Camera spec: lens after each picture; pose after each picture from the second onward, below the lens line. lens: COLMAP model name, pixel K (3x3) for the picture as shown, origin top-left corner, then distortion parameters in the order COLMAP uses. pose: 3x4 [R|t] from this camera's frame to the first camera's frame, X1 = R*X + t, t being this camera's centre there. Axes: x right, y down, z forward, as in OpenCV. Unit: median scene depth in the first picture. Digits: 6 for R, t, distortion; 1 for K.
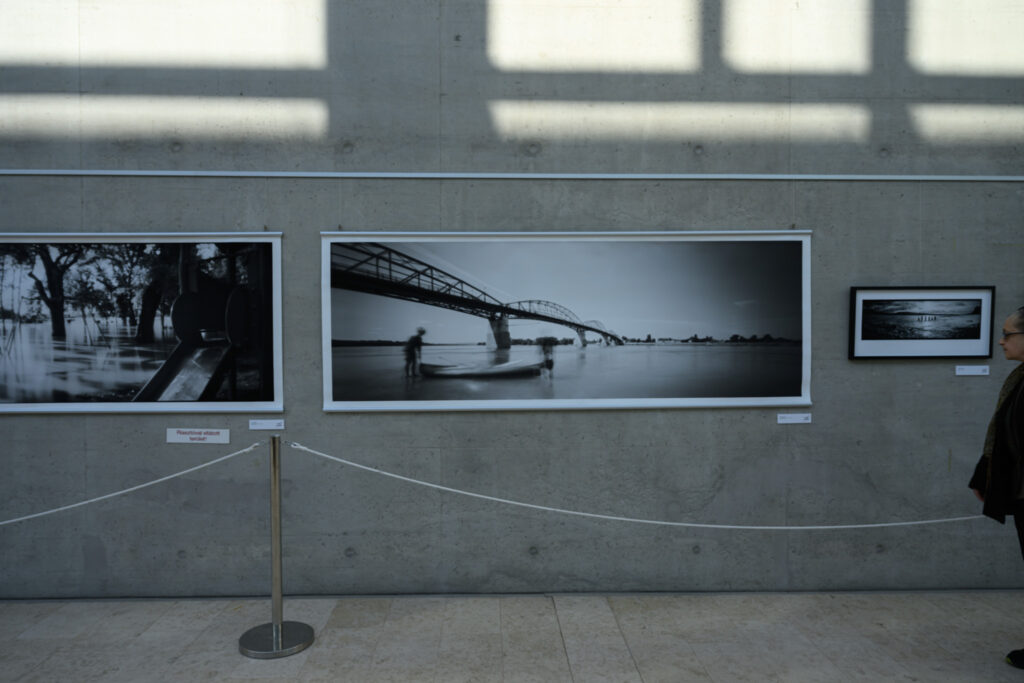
lens RADIAL K [[769.9, 0, 517.0], [0, 769.9, 357.4], [0, 0, 1]] dist [-0.003536, -0.001497]
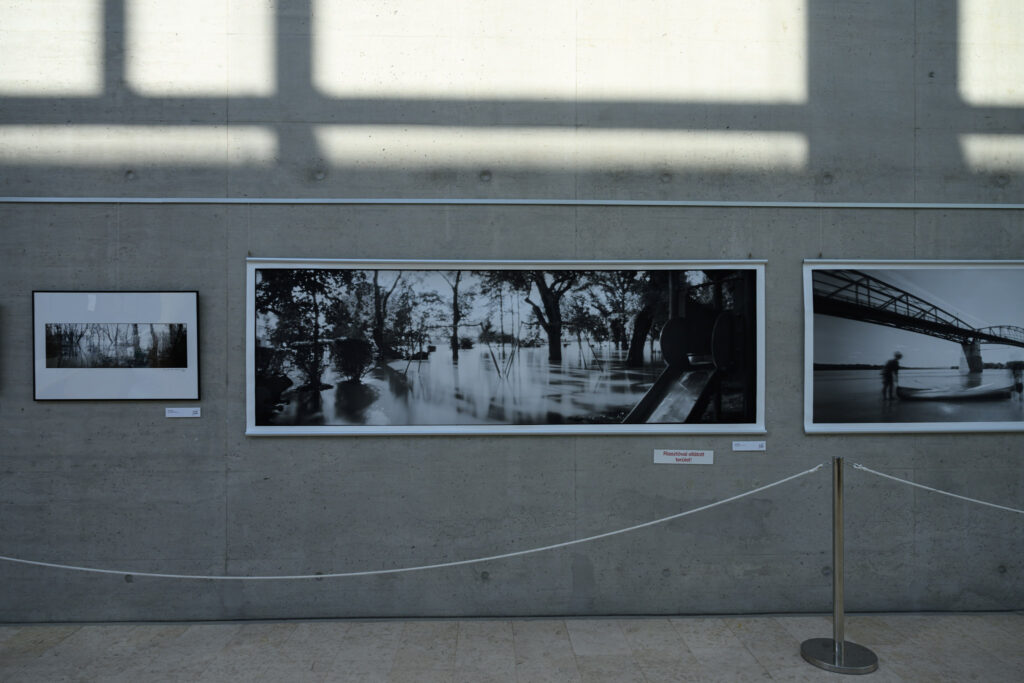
lens RADIAL K [[769.9, 0, 517.0], [0, 769.9, 357.4], [0, 0, 1]] dist [-0.003536, -0.001497]
pose [[0.999997, 0.001121, -0.002341, -0.635600], [-0.001184, 0.999638, -0.026880, -0.003037], [0.002310, 0.026883, 0.999636, -0.033031]]
